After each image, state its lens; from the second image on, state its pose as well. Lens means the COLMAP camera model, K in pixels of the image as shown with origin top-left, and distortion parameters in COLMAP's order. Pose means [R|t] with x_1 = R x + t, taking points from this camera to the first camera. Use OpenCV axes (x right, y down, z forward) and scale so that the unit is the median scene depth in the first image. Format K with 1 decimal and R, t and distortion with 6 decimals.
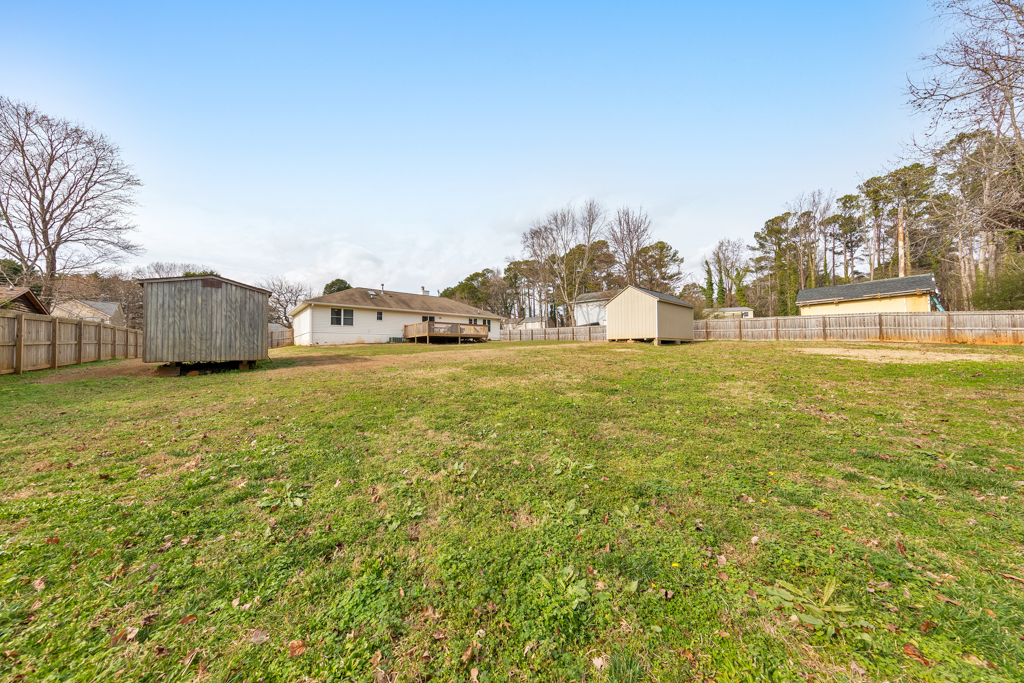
lens RADIAL K [[327.3, 0, 511.4], [0, 327.3, 342.6], [0, 0, 1]] dist [0.007563, -0.000155]
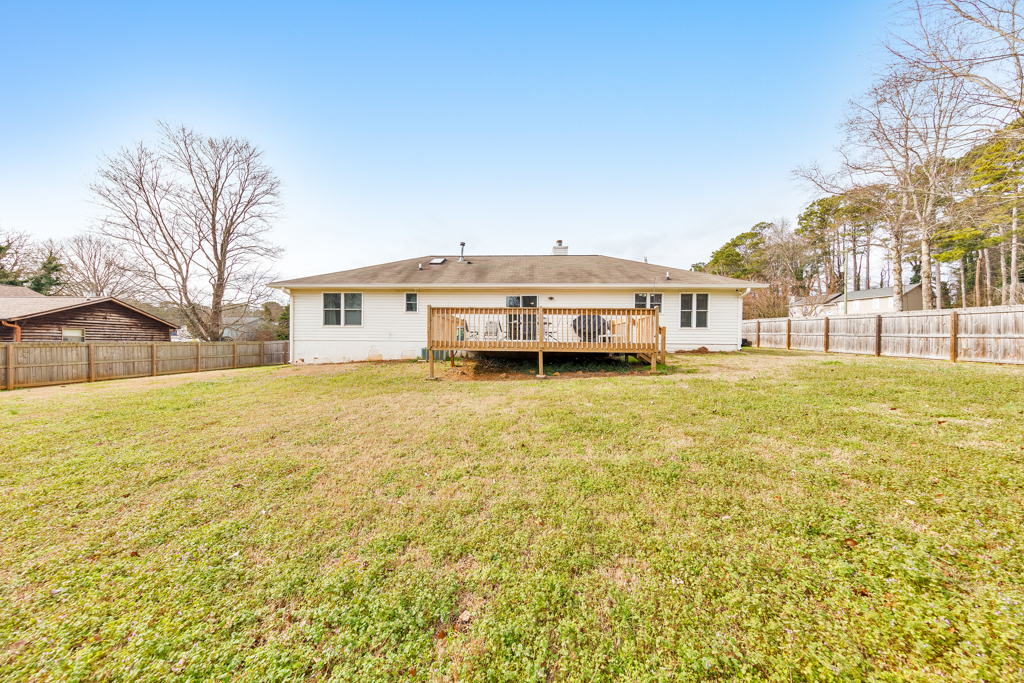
lens RADIAL K [[327.3, 0, 509.5], [0, 327.3, 341.7], [0, 0, 1]] dist [0.007563, -0.000155]
pose [[0.733144, 0.011971, -0.679969, 0.020102], [0.005773, 0.999699, 0.023824, -0.027773], [0.680049, -0.021392, 0.732854, 0.593526]]
